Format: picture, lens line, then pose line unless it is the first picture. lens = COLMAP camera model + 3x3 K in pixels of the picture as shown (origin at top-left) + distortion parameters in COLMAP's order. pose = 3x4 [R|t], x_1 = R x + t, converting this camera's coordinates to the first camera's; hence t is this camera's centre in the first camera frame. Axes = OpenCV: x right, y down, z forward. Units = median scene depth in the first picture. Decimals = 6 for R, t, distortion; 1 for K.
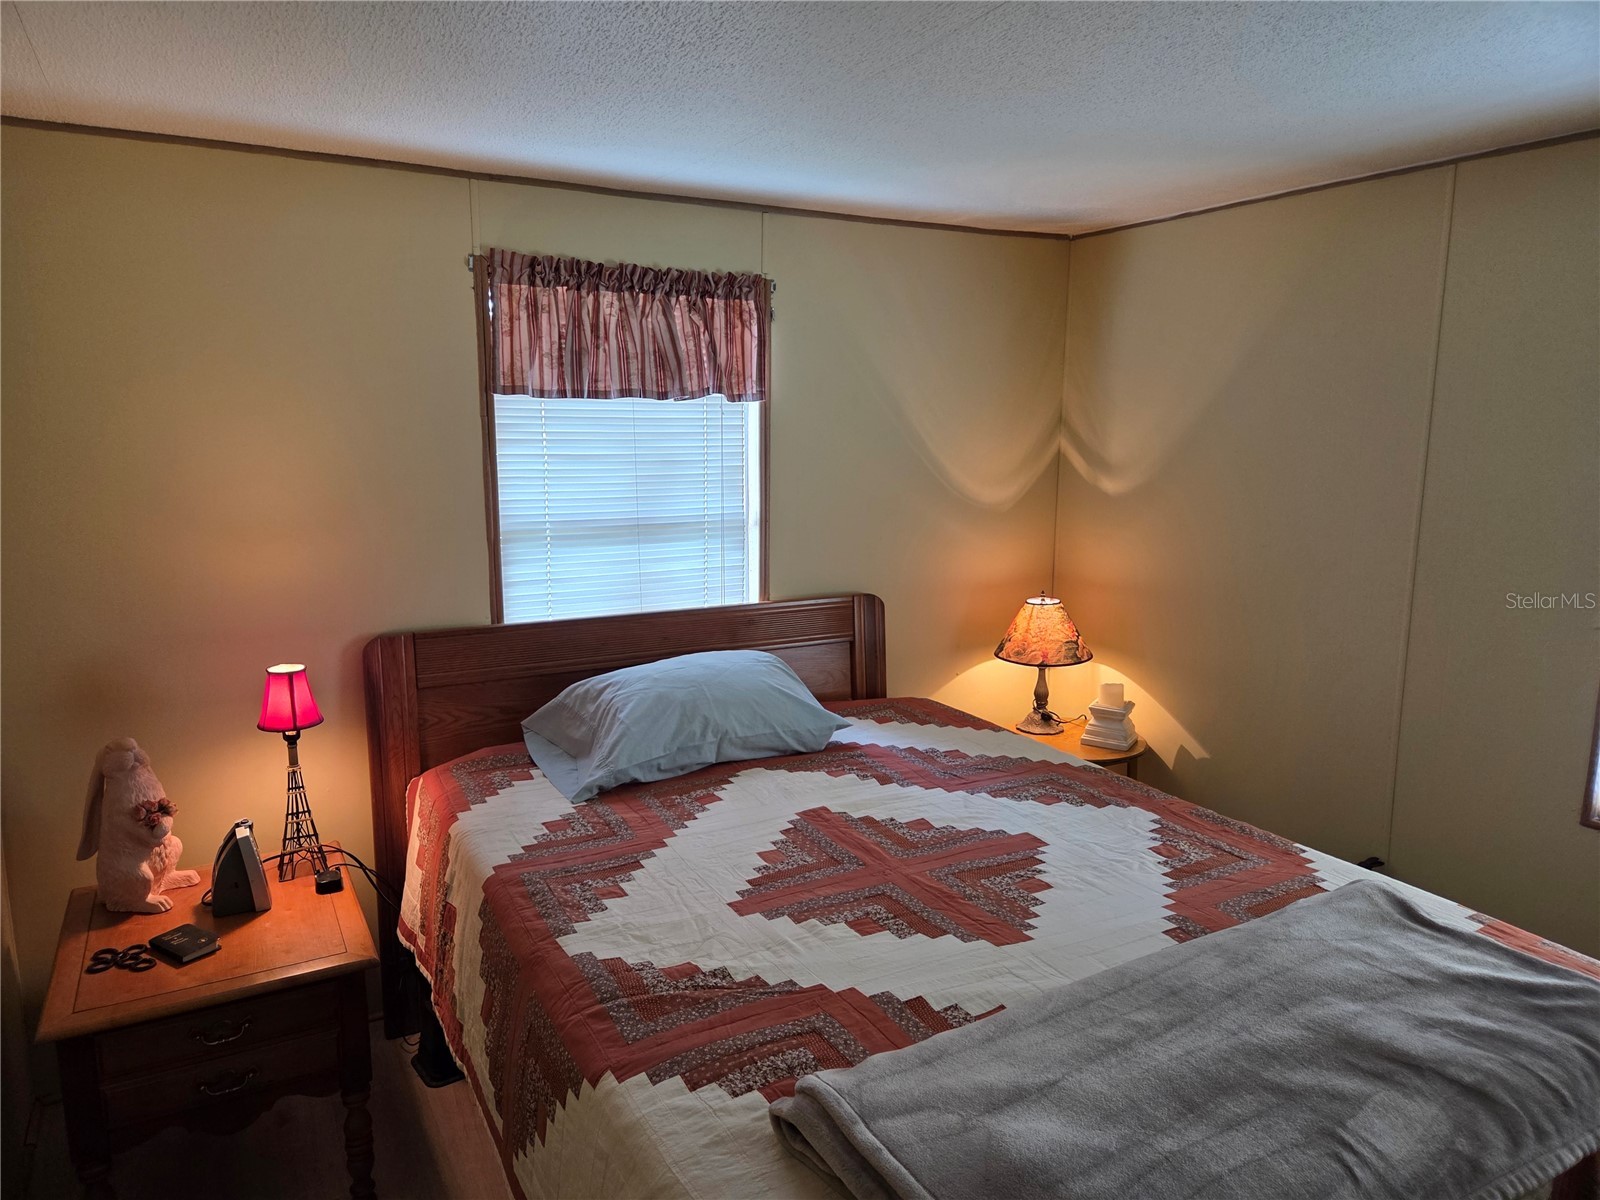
lens RADIAL K [[1068.7, 0, 779.9], [0, 1068.7, 603.1], [0, 0, 1]] dist [0.079728, -0.067669]
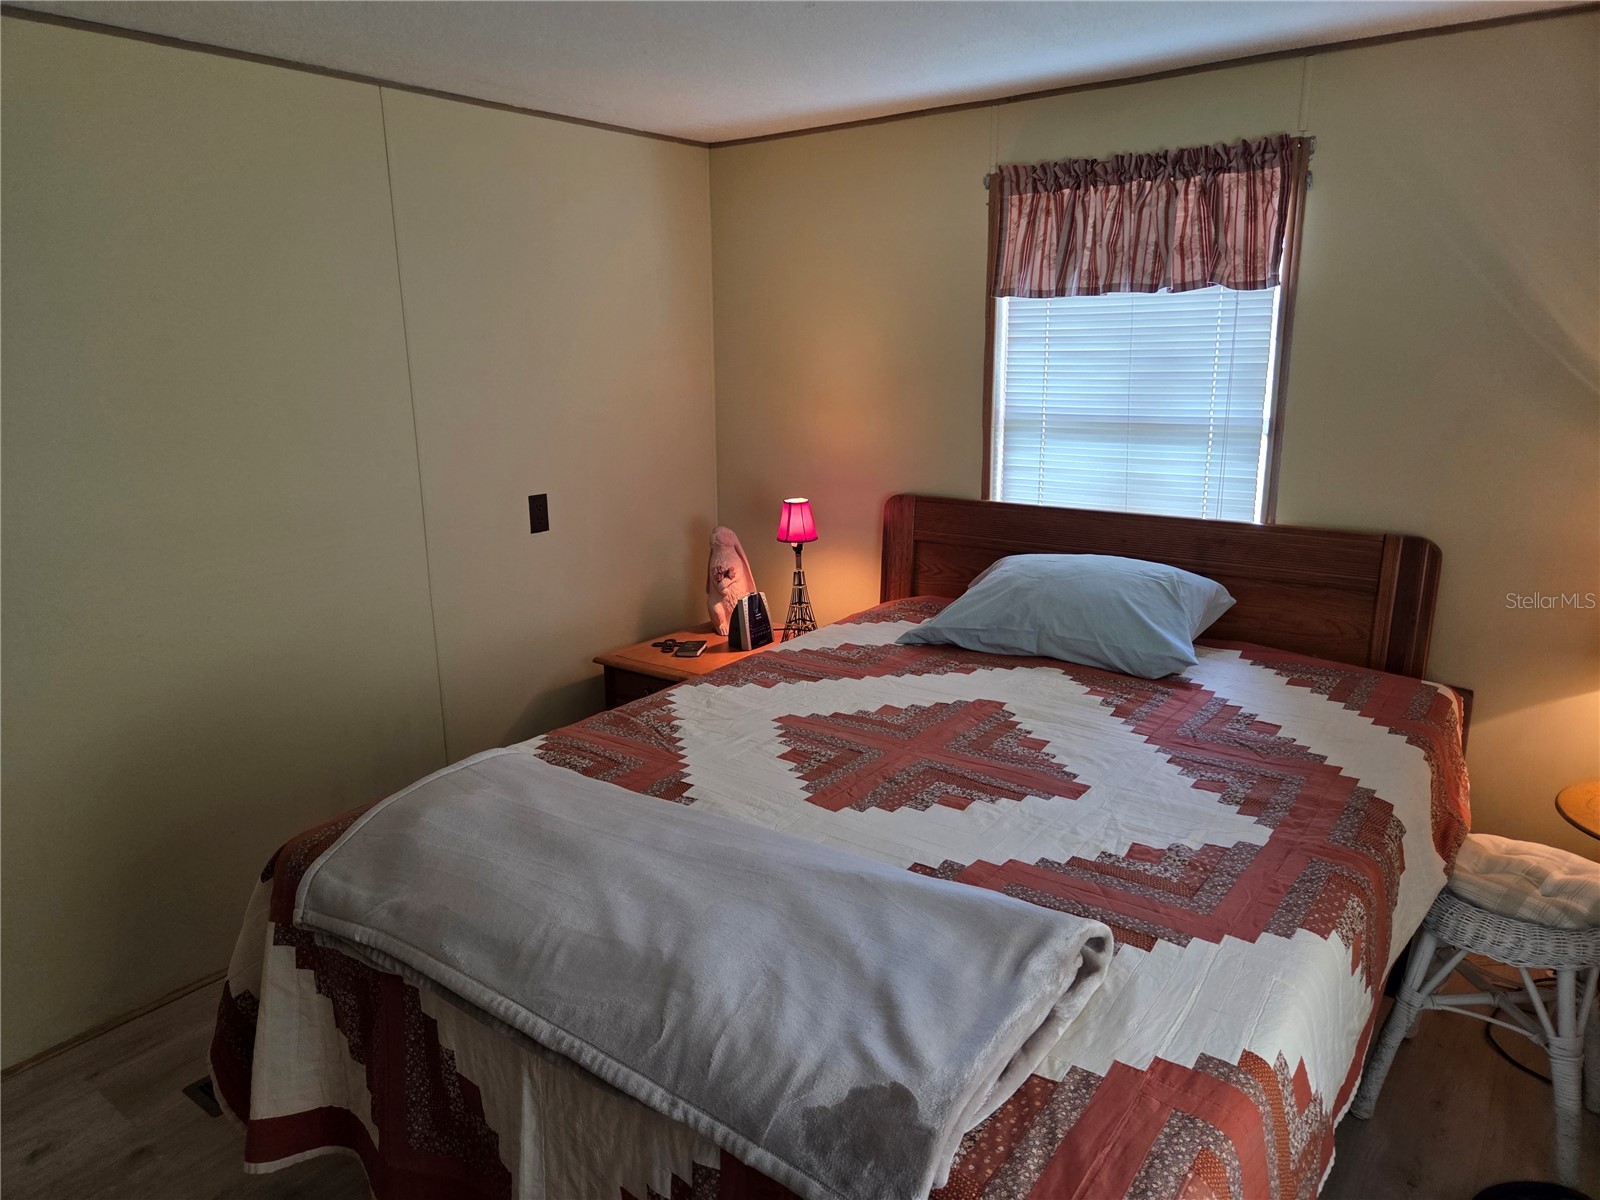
lens RADIAL K [[1072.4, 0, 789.0], [0, 1072.4, 603.8], [0, 0, 1]] dist [0.076929, -0.069354]
pose [[0.409285, 0.210652, -0.887756, 0.739446], [-0.135198, 0.976244, 0.169319, -0.041072], [0.902334, 0.050723, 0.428042, 0.328755]]
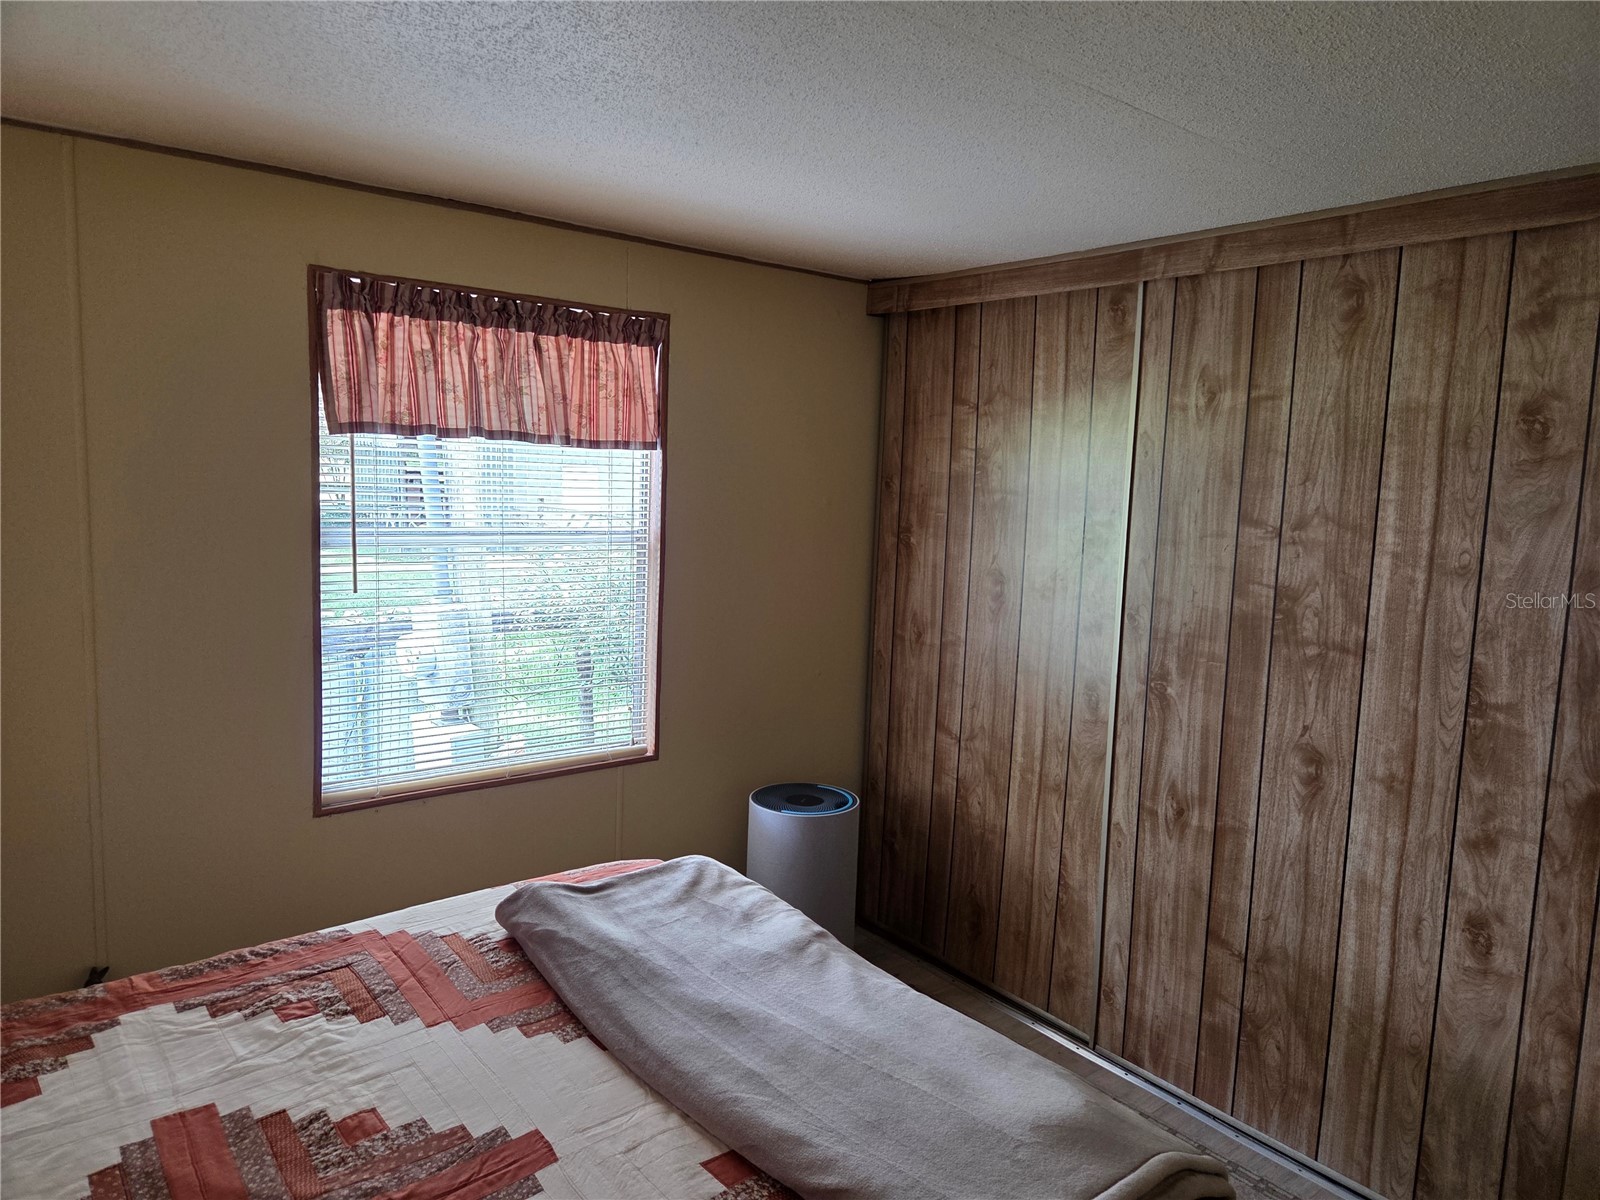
lens RADIAL K [[1072.4, 0, 789.0], [0, 1072.4, 603.8], [0, 0, 1]] dist [0.076929, -0.069354]
pose [[-0.145242, -0.150546, 0.977876, -0.329097], [0.143808, 0.974648, 0.171409, -0.109398], [-0.978889, 0.165522, -0.119910, 0.559113]]
